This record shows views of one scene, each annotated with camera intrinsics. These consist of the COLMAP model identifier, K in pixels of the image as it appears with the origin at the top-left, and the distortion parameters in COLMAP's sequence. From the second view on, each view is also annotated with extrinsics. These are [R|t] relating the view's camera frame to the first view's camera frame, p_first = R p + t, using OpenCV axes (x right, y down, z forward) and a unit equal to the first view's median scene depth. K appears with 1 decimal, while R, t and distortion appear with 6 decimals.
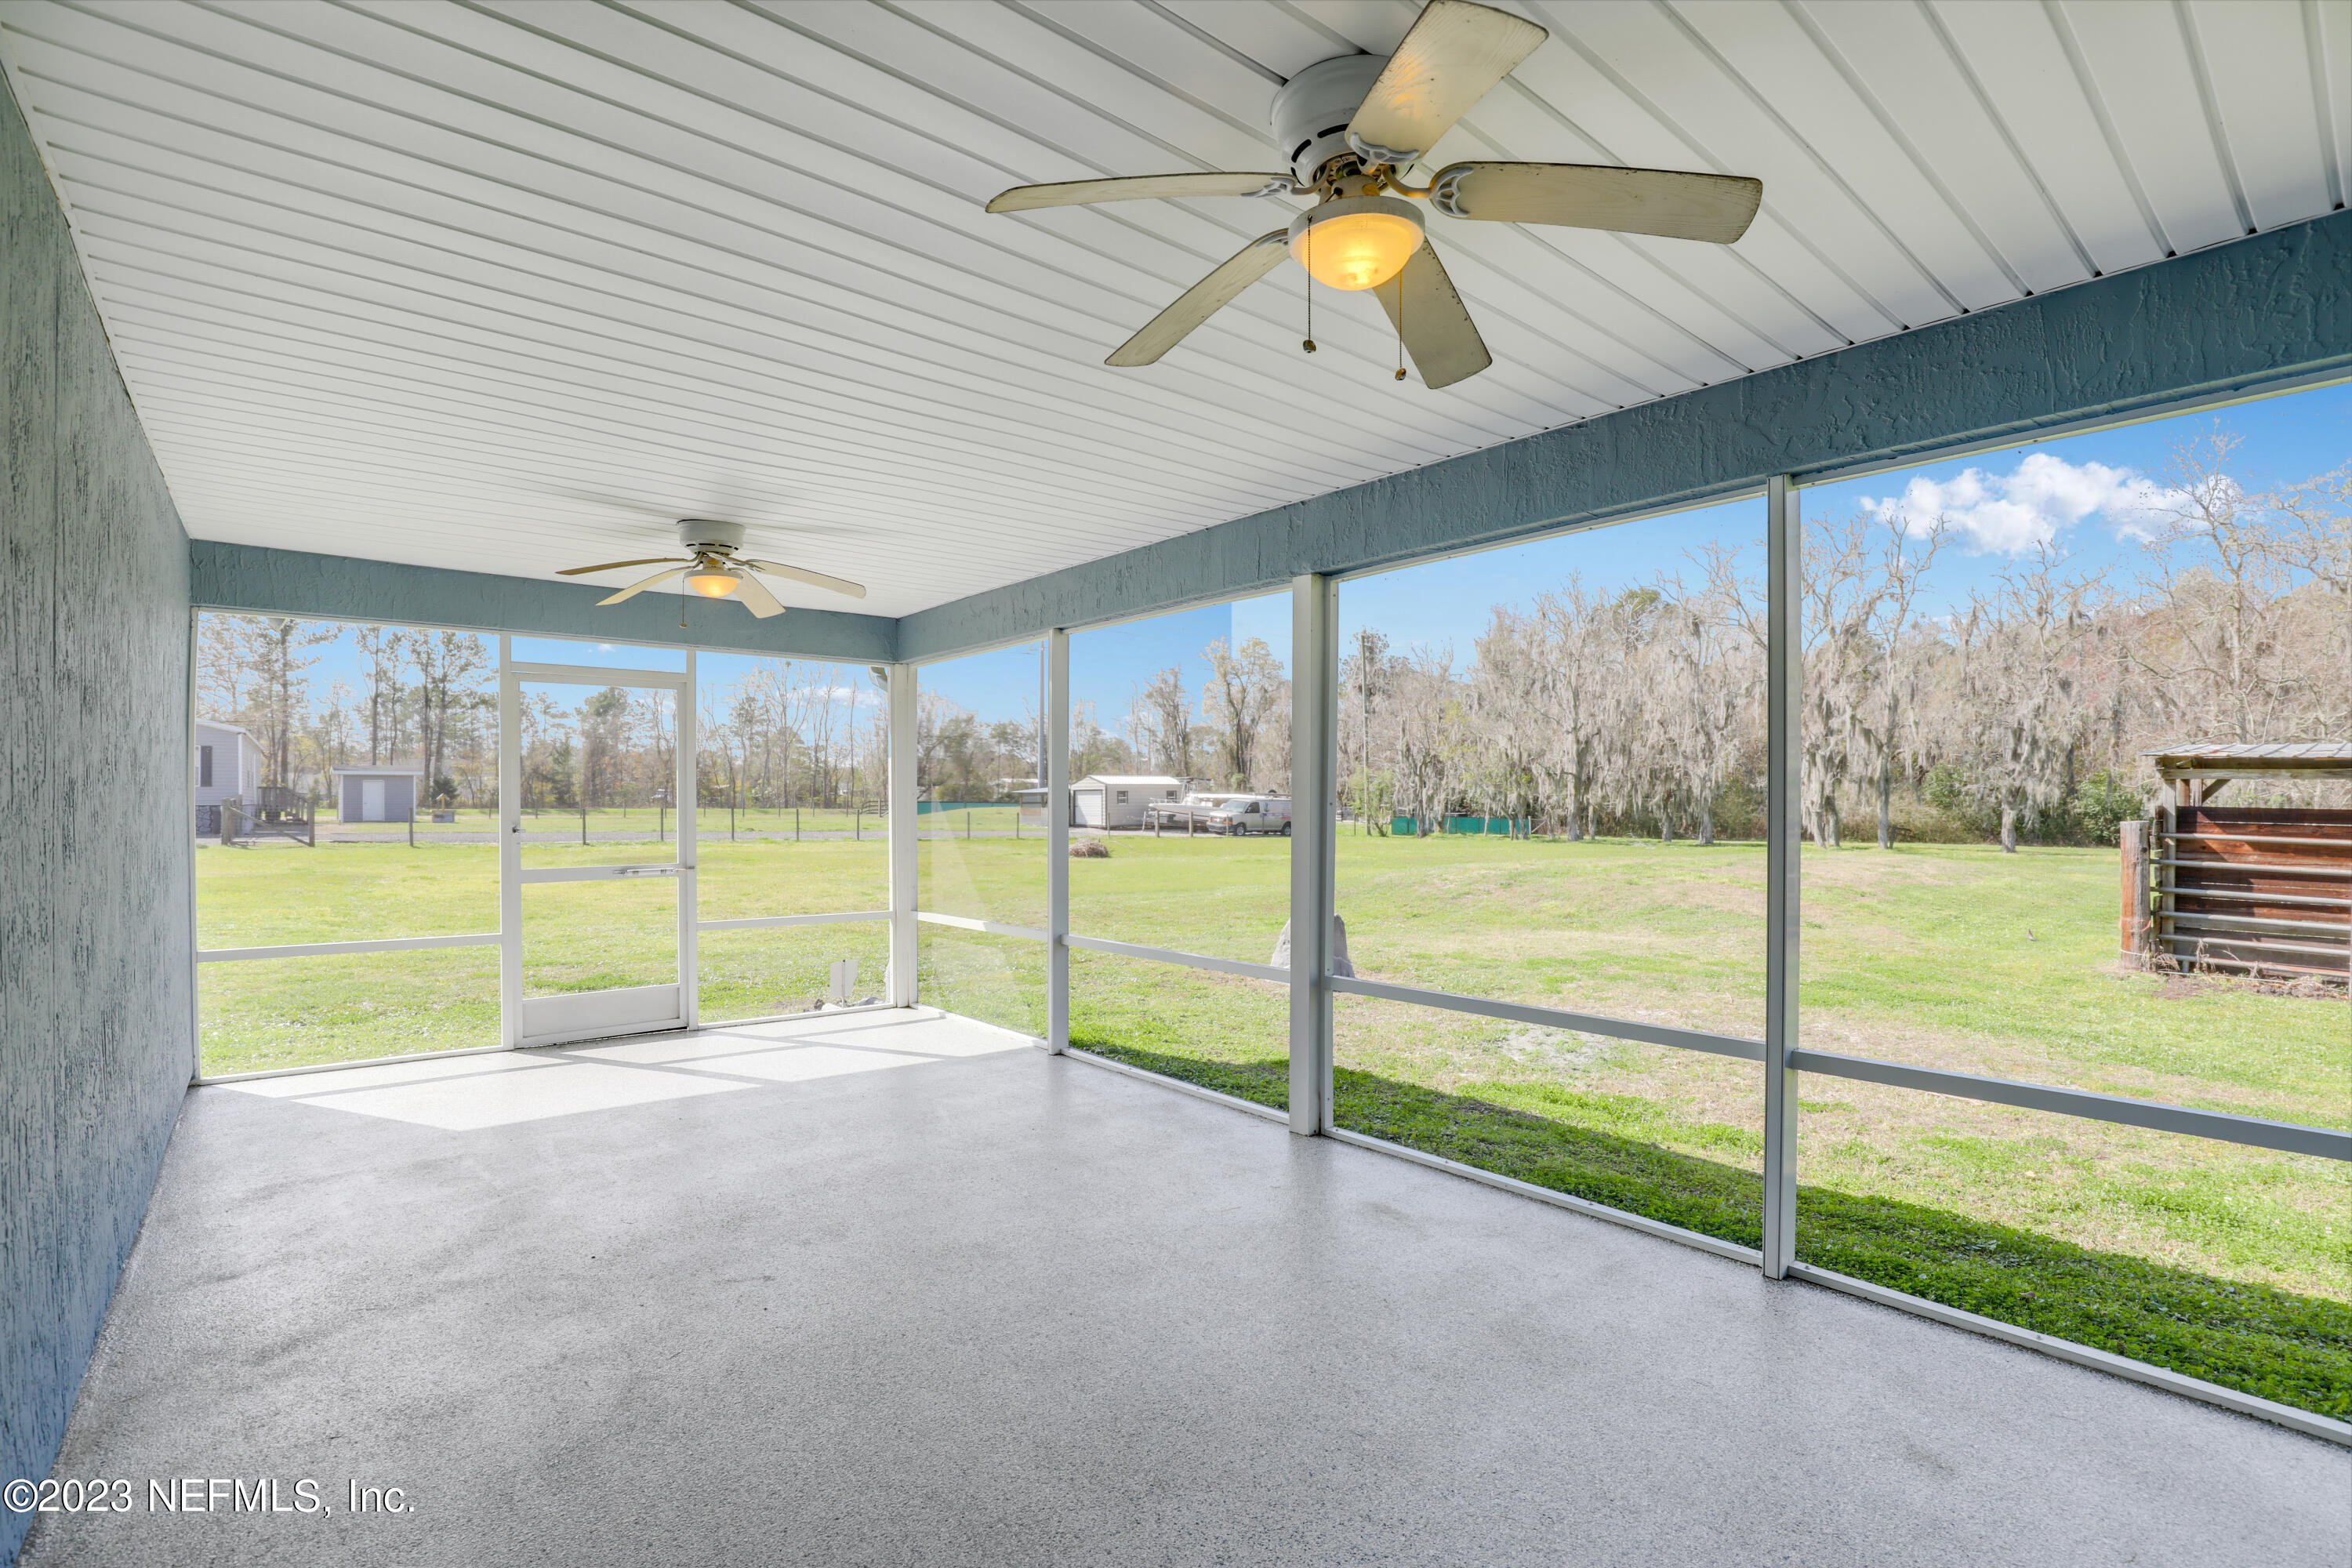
lens RADIAL K [[1088.3, 0, 1197.6], [0, 1088.3, 790.9], [0, 0, 1]] dist [-0.032385, 0.005699]
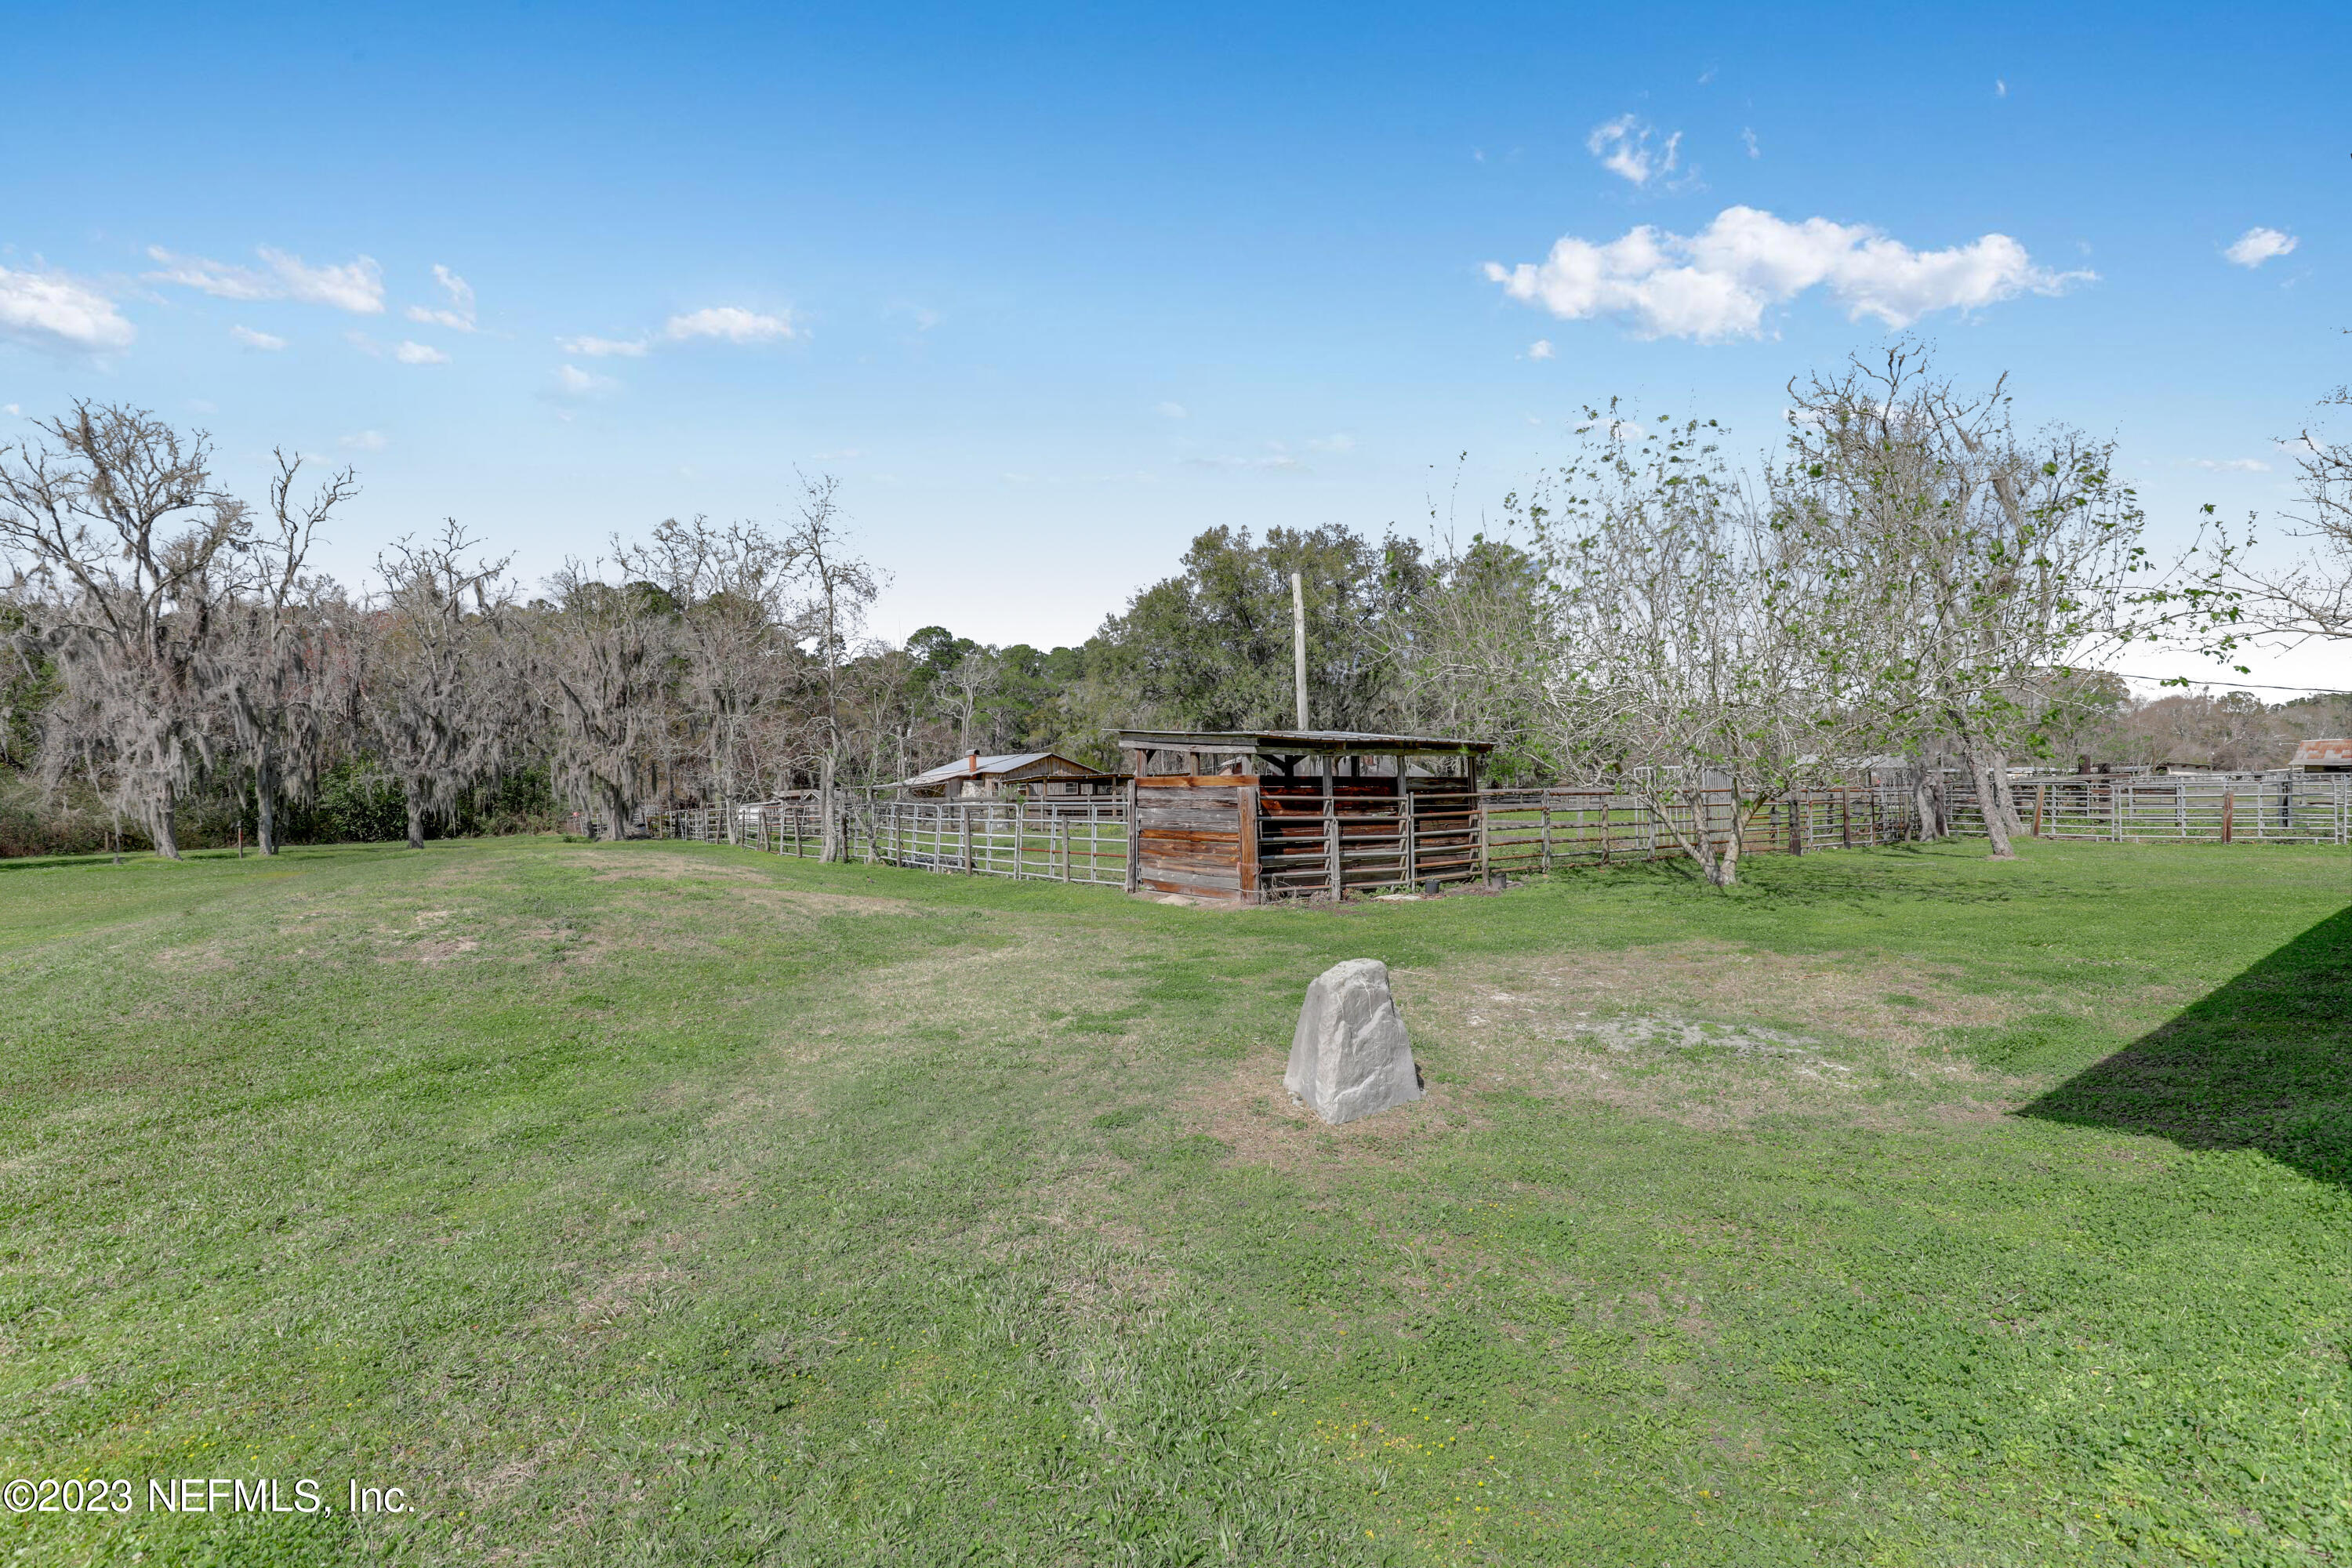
lens RADIAL K [[1088.3, 0, 1198.4], [0, 1088.3, 792.9], [0, 0, 1]] dist [-0.032385, 0.005699]
pose [[0.081792, -0.013737, 0.996555, -0.425290], [0.011363, 0.999853, 0.012850, 0.018471], [-0.996585, 0.010273, 0.081937, 0.987880]]
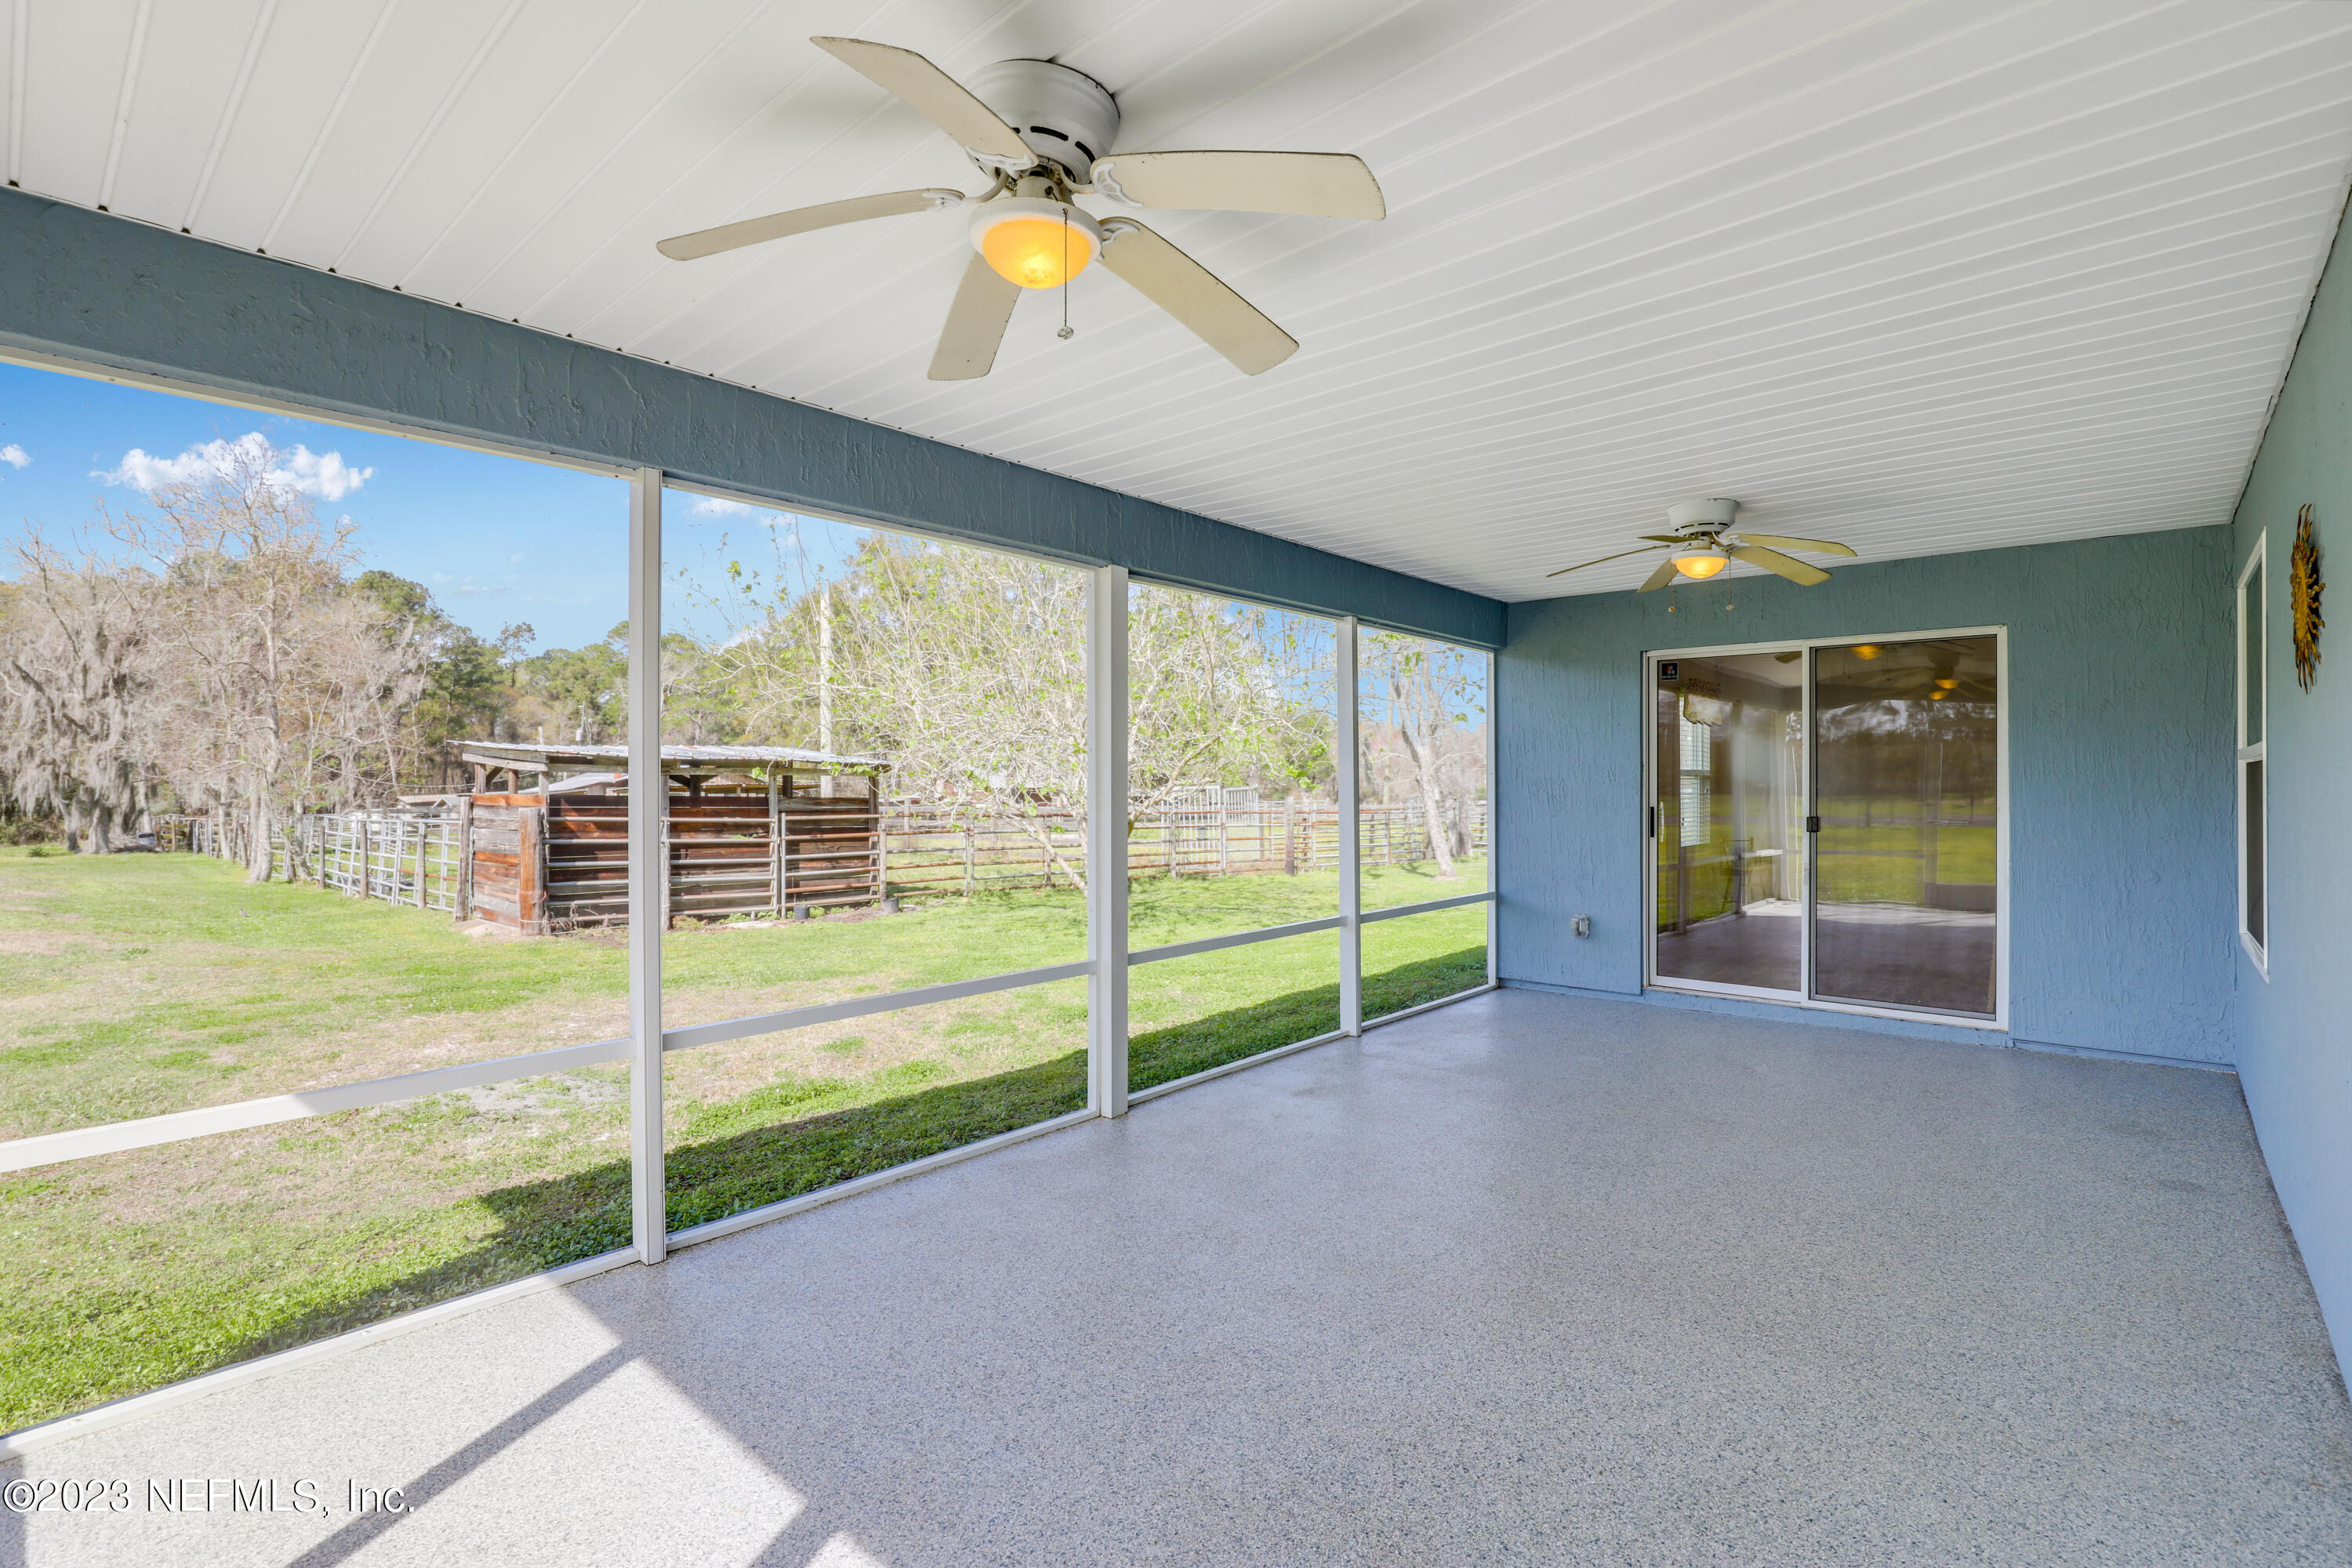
lens RADIAL K [[1088.3, 0, 1189.5], [0, 1088.3, 791.6], [0, 0, 1]] dist [-0.032385, 0.005699]
pose [[-0.129939, -0.003702, 0.991515, -0.390510], [-0.002848, 0.999990, 0.003360, 0.004761], [-0.991518, -0.002387, -0.129949, 0.455789]]
